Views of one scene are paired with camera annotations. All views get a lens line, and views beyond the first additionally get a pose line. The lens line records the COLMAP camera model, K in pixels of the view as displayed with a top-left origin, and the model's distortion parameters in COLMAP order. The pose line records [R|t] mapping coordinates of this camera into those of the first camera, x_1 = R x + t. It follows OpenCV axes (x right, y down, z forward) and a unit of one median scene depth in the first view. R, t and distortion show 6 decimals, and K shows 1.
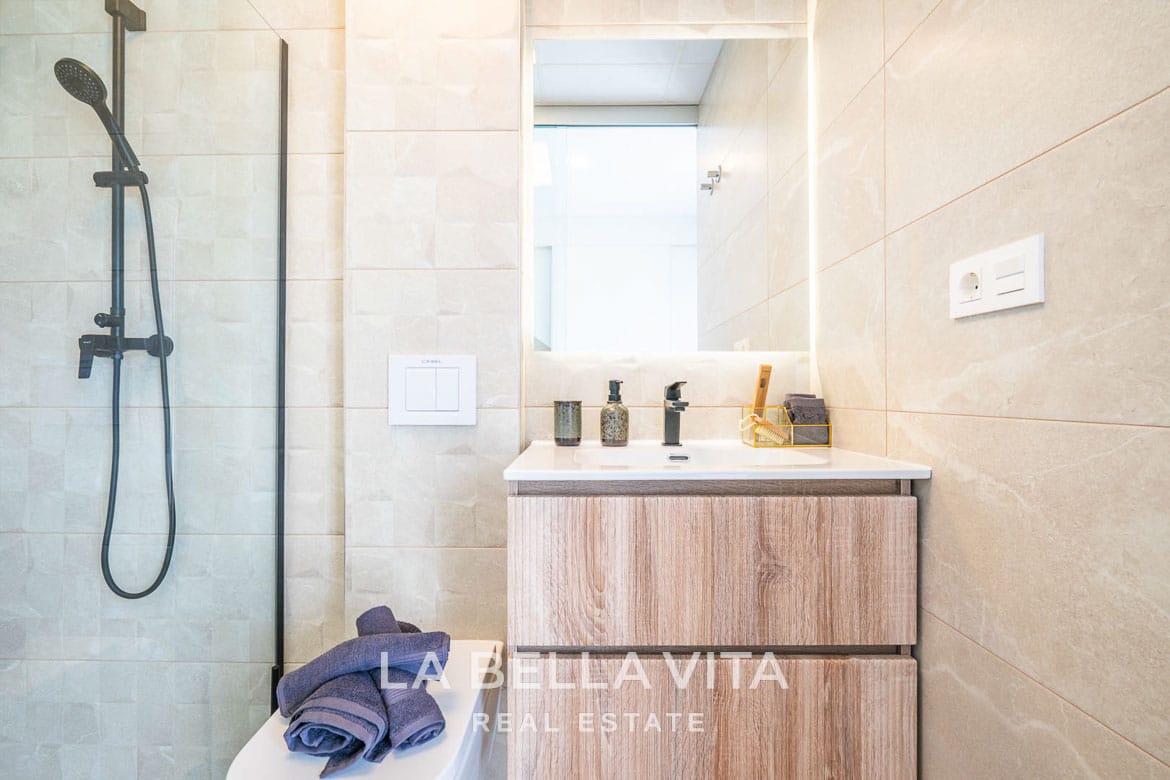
lens RADIAL K [[510.8, 0, 580.7], [0, 510.8, 391.3], [0, 0, 1]] dist [-0.005592, 0.000832]
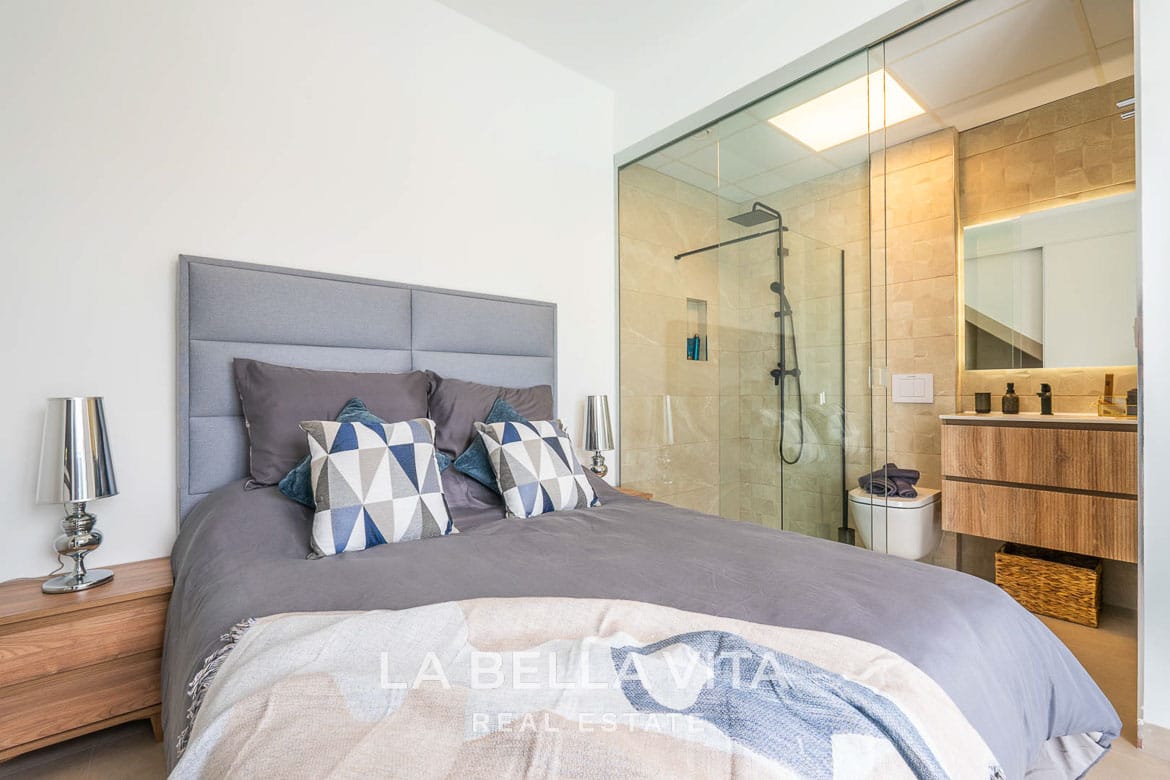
lens RADIAL K [[510.8, 0, 577.3], [0, 510.8, 391.6], [0, 0, 1]] dist [-0.005592, 0.000832]
pose [[0.649103, -0.004171, -0.760689, 0.511537], [0.011961, 0.999917, 0.004723, -0.017810], [0.760606, -0.012165, 0.649100, -1.756283]]
